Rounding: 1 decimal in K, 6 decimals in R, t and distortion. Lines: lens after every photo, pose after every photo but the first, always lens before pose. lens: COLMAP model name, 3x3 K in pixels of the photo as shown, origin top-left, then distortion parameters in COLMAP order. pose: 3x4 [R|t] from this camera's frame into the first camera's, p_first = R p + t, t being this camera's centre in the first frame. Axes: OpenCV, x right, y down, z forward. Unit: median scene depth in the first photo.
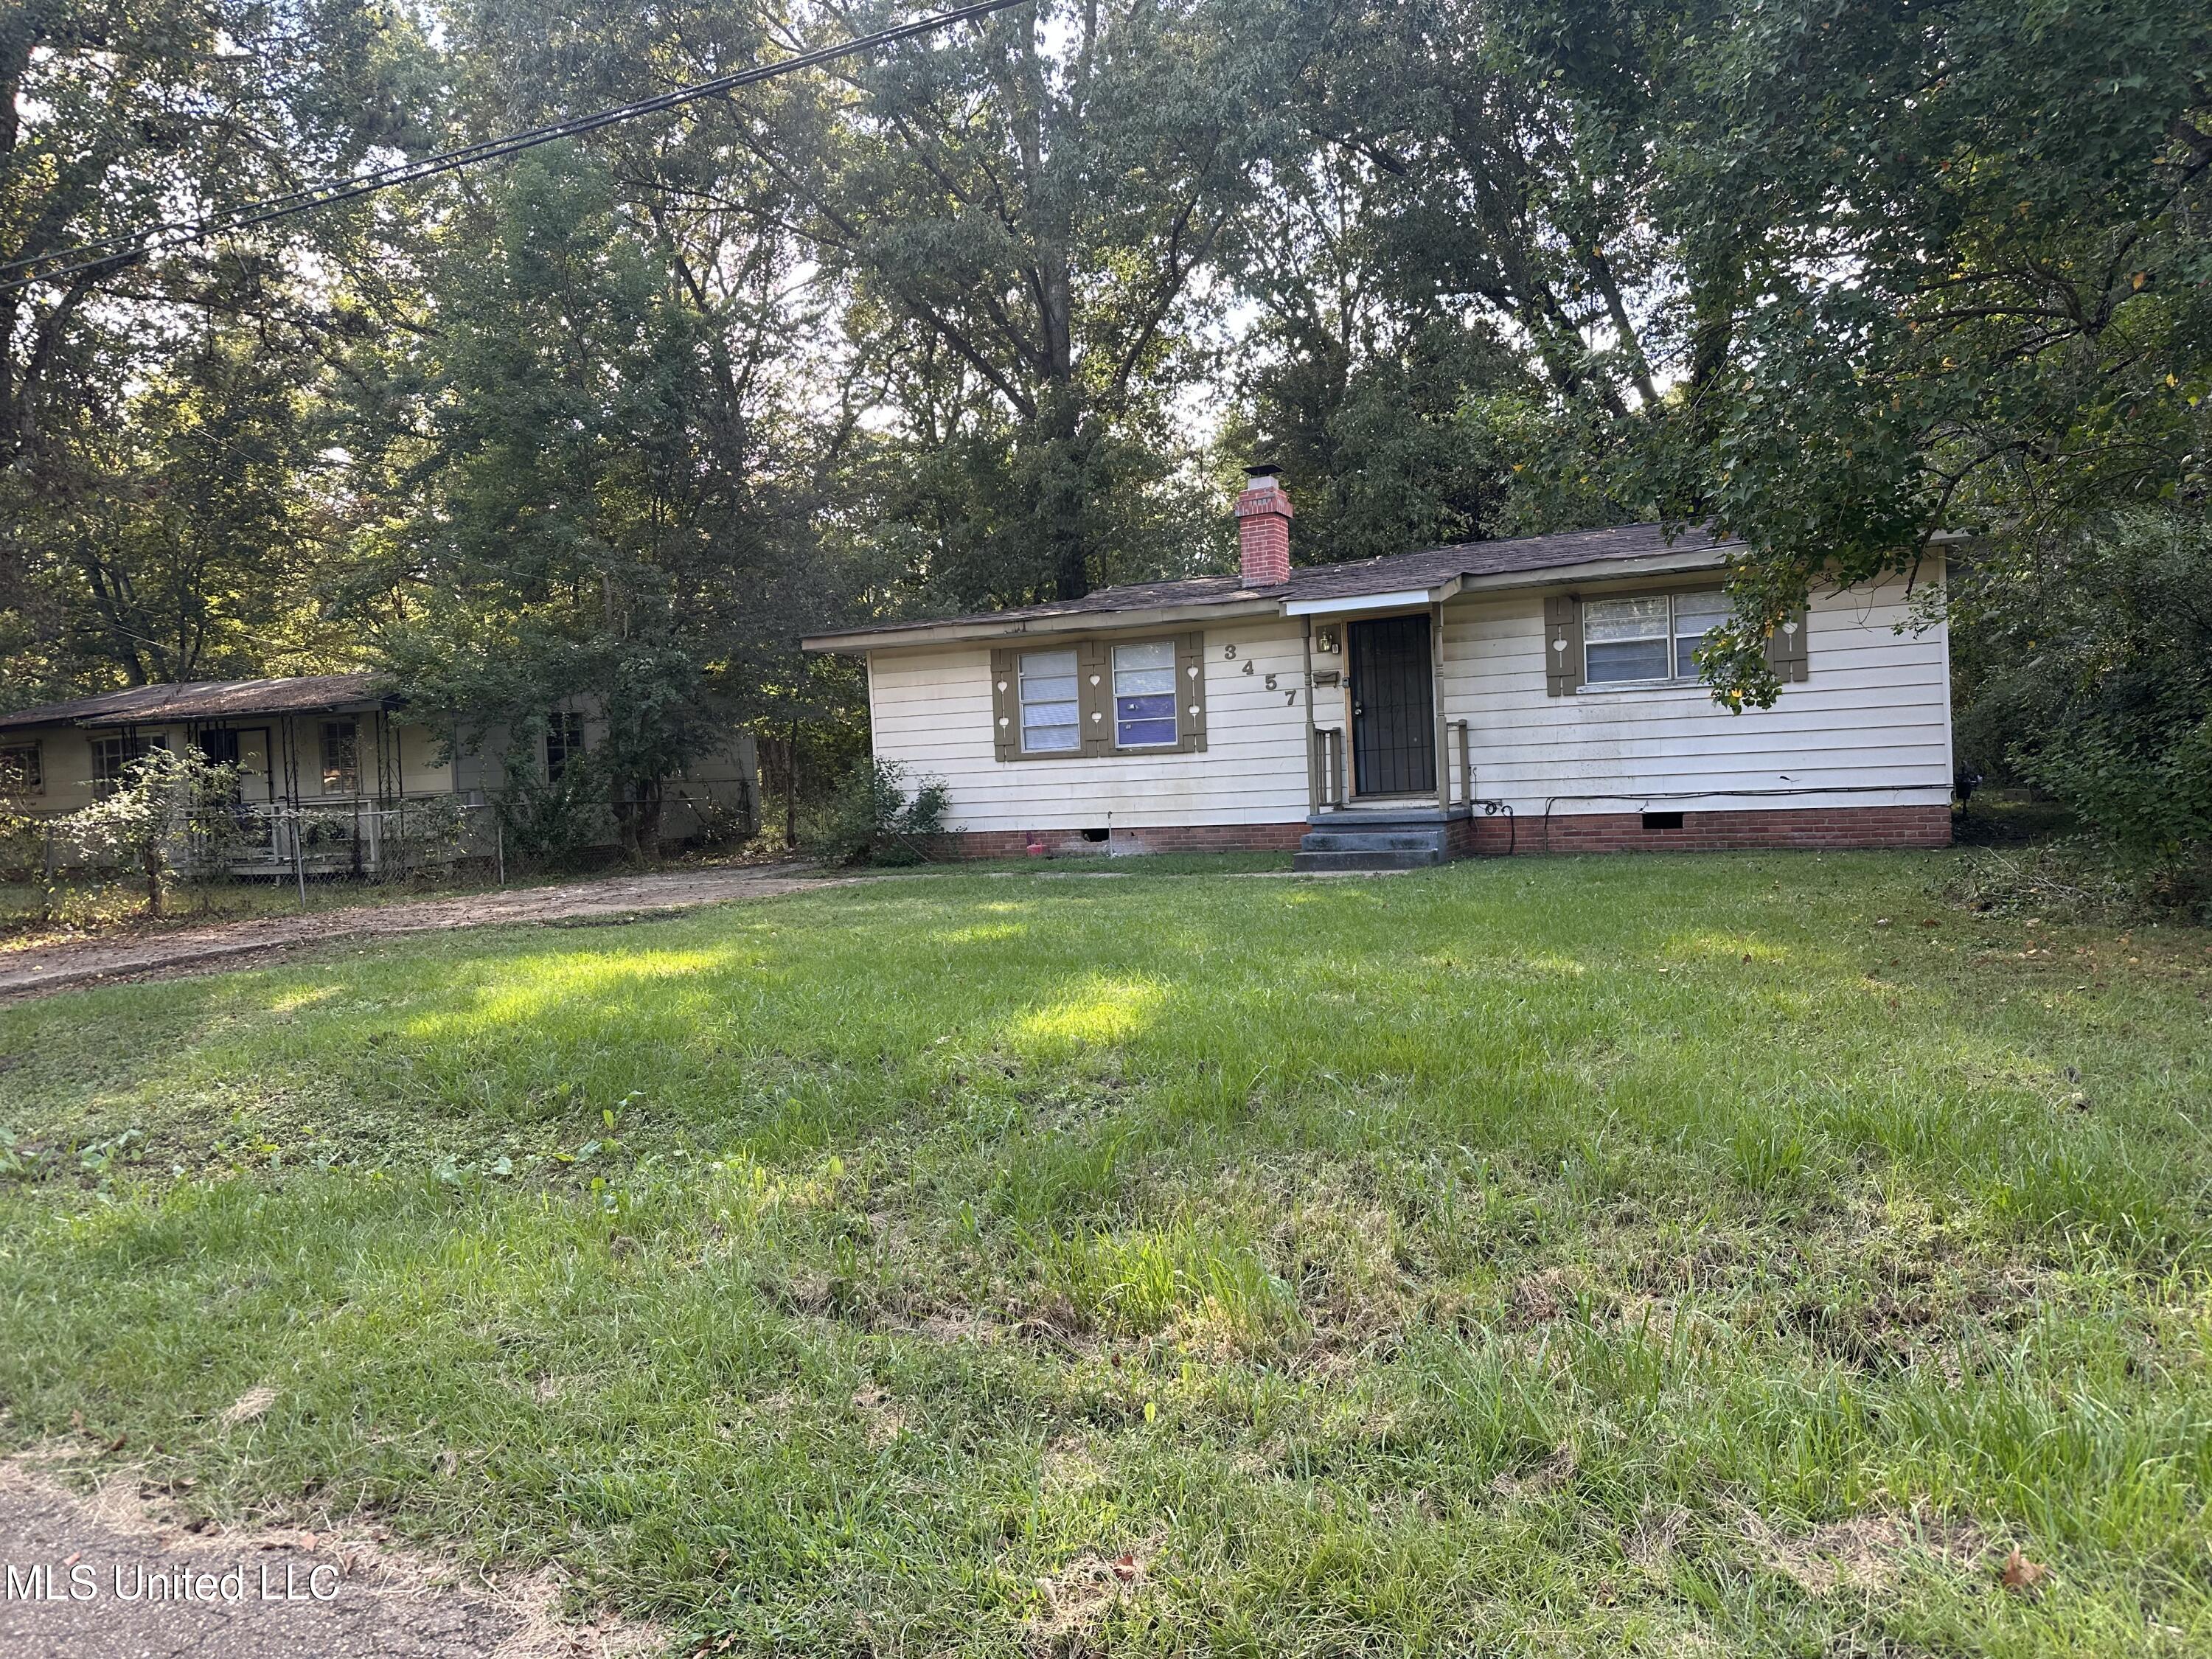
lens RADIAL K [[1558.7, 0, 1112.4], [0, 1558.7, 829.1], [0, 0, 1]] dist [0.039986, -0.045932]
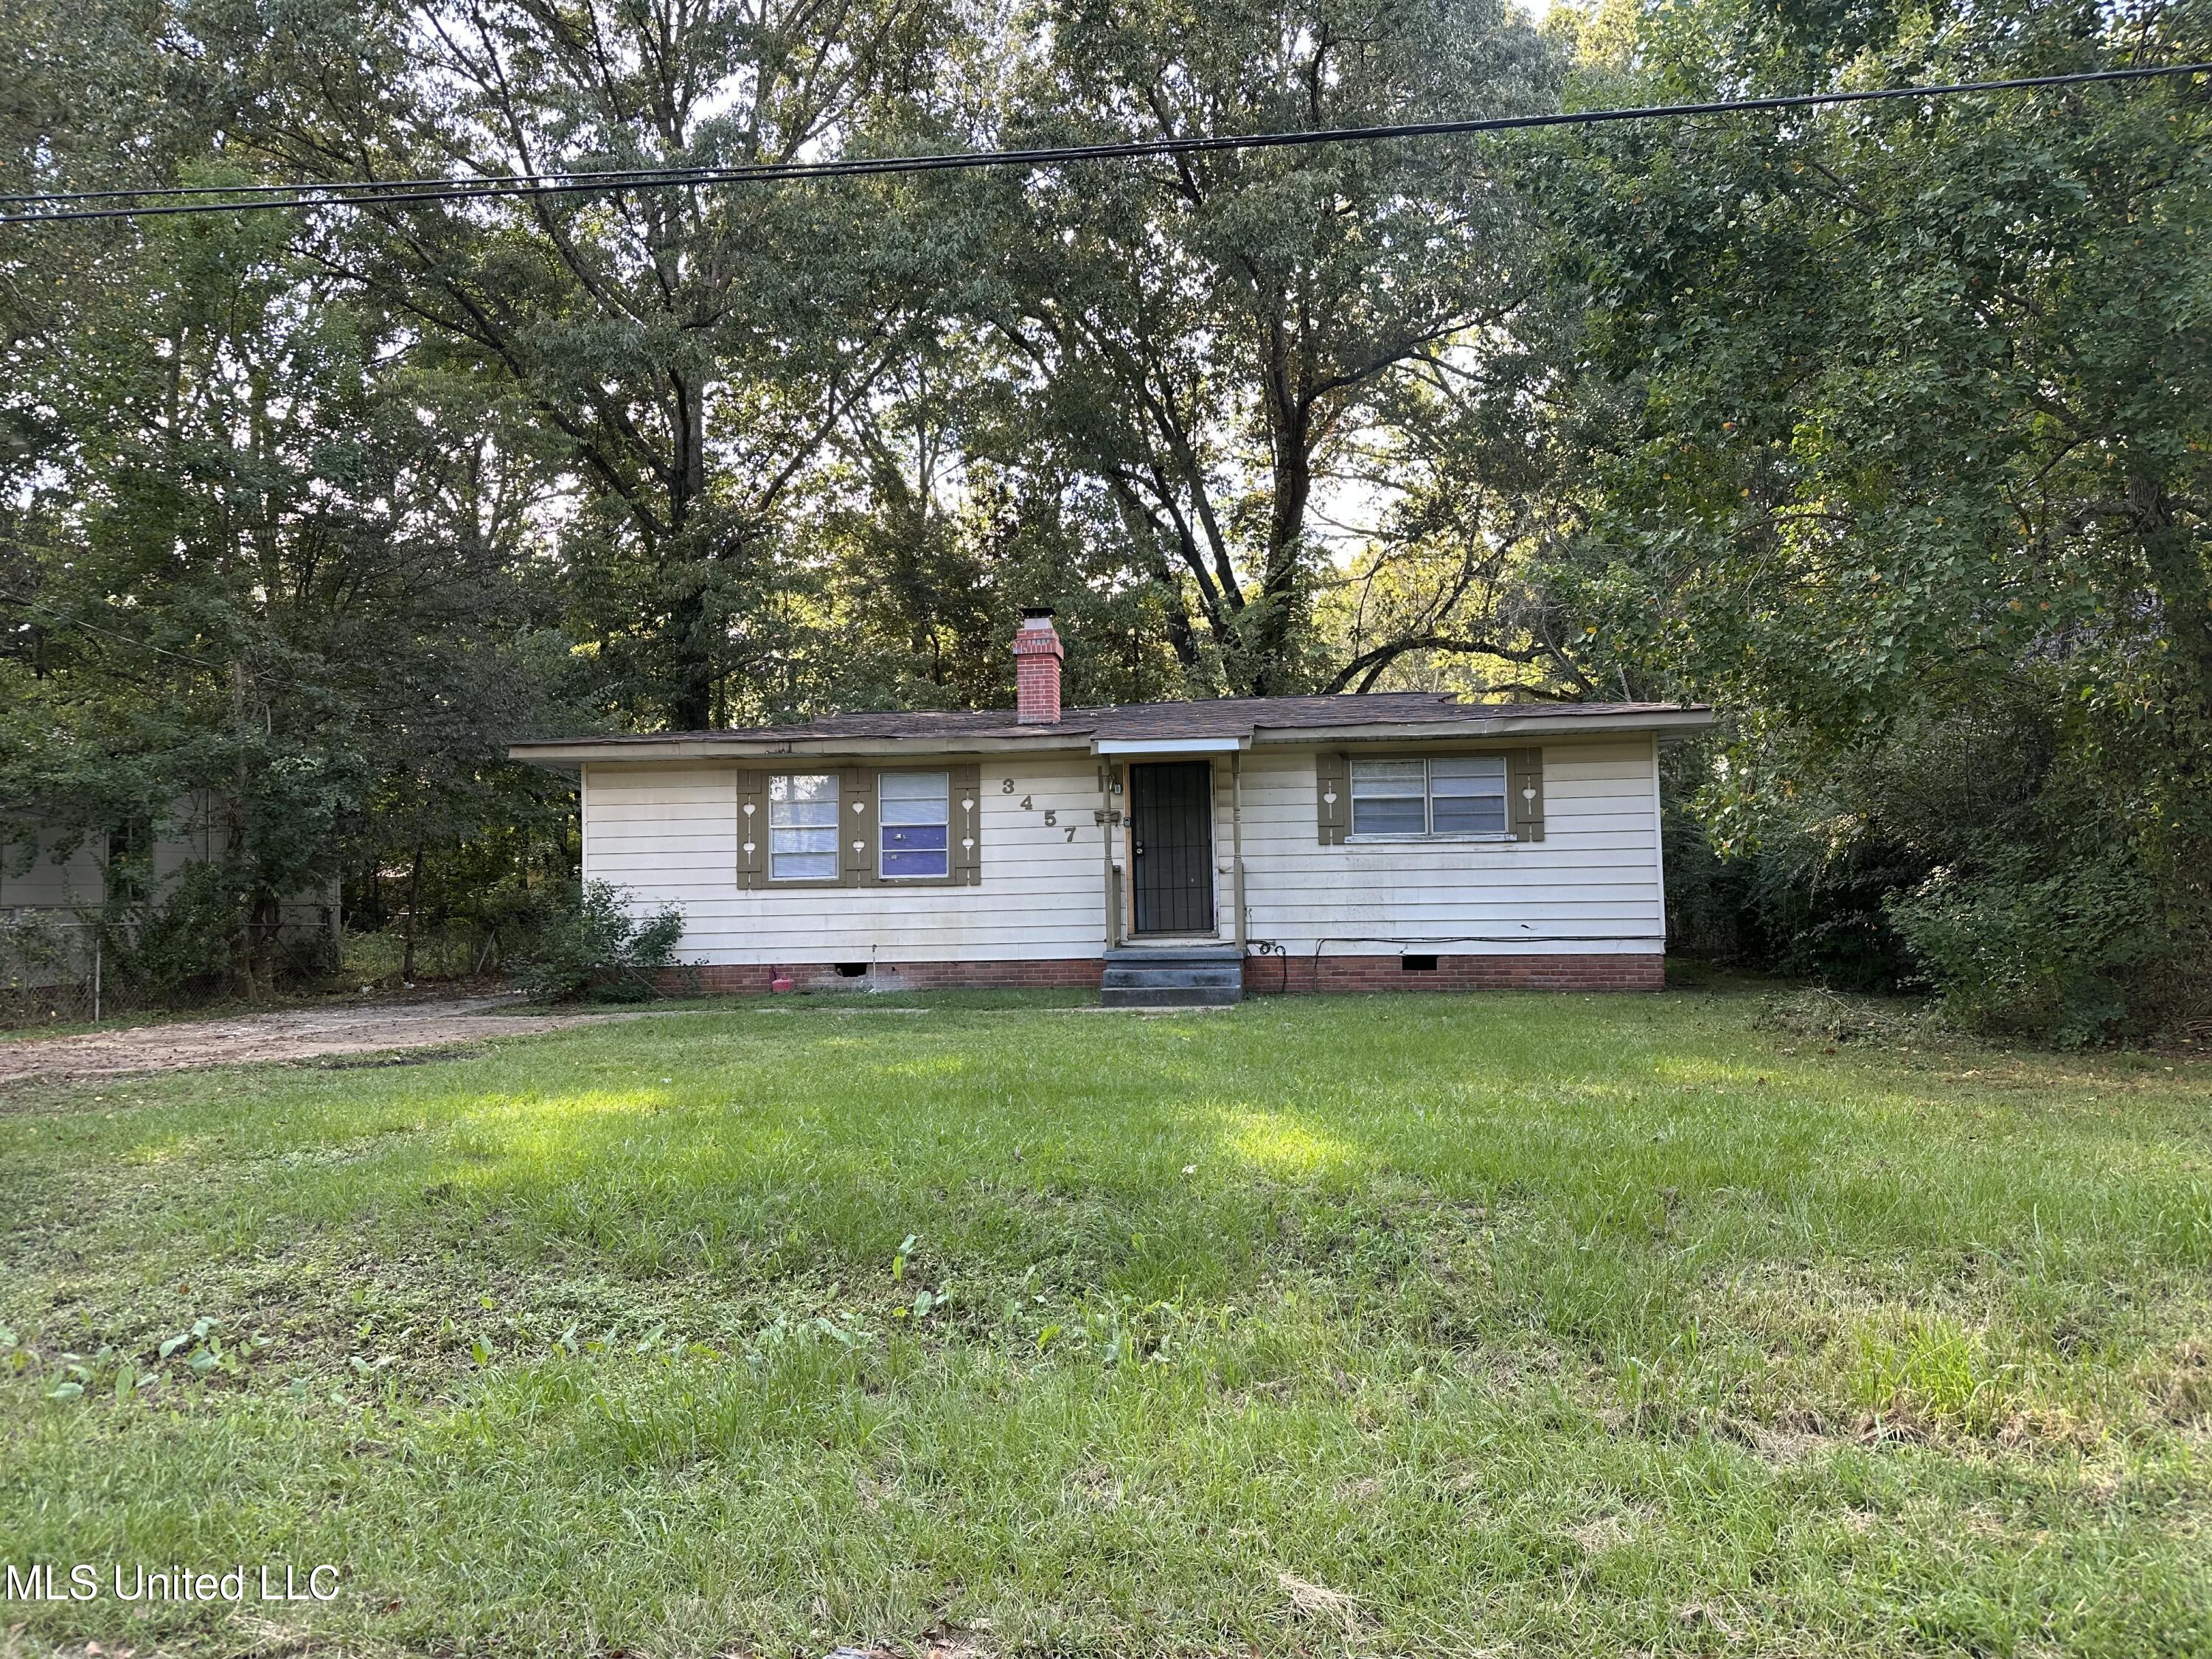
lens RADIAL K [[1558.7, 0, 1113.8], [0, 1558.7, 817.7], [0, 0, 1]] dist [0.039986, -0.045932]
pose [[0.934710, 0.050061, 0.351868, -0.219283], [-0.013624, 0.994350, -0.105277, 0.010711], [-0.355150, 0.093609, 0.930111, 0.052545]]
